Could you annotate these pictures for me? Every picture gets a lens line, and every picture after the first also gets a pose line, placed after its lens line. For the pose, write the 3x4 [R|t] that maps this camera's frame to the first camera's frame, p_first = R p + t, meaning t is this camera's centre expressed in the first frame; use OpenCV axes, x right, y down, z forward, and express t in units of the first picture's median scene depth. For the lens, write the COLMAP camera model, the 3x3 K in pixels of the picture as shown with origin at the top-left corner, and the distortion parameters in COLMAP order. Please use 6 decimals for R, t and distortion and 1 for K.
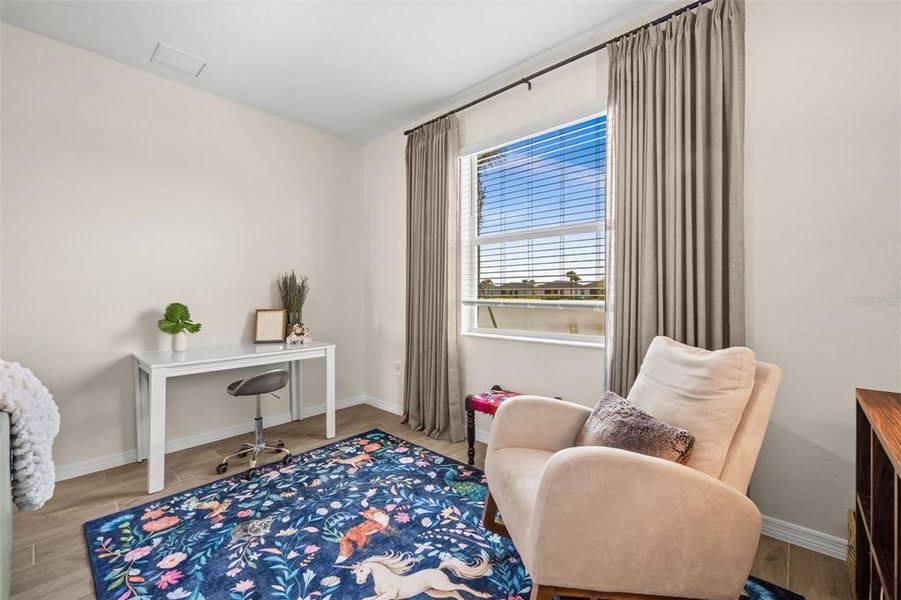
lens RADIAL K [[380.9, 0, 454.4], [0, 380.9, 296.1], [0, 0, 1]] dist [0.000393, 0.000062]
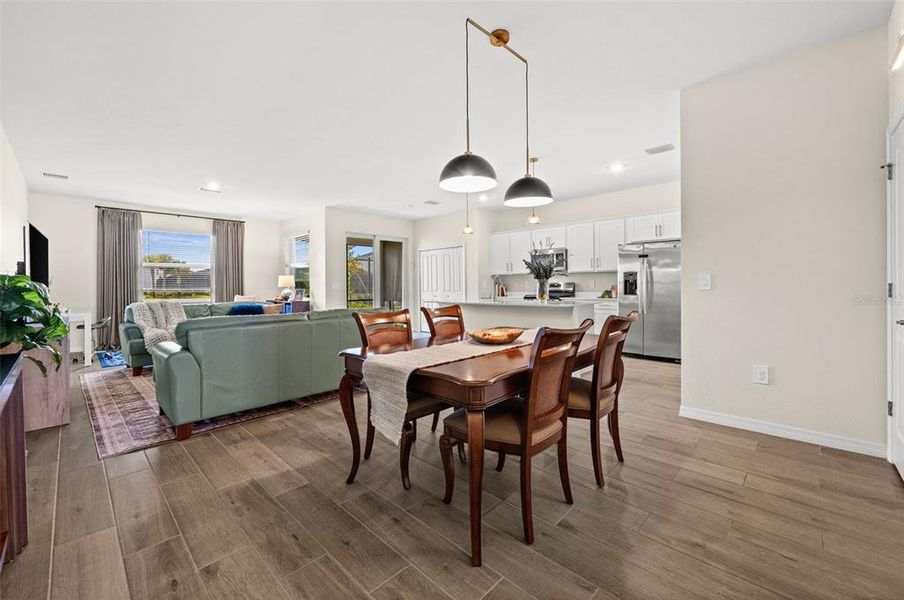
lens RADIAL K [[368.4, 0, 453.7], [0, 368.4, 285.0], [0, 0, 1]] dist [-0.000464, -0.000080]
pose [[0.028273, 0.006159, 0.999581, -2.636336], [0.010697, 0.999922, -0.006463, 0.024172], [-0.999543, 0.010876, 0.028205, -1.223344]]
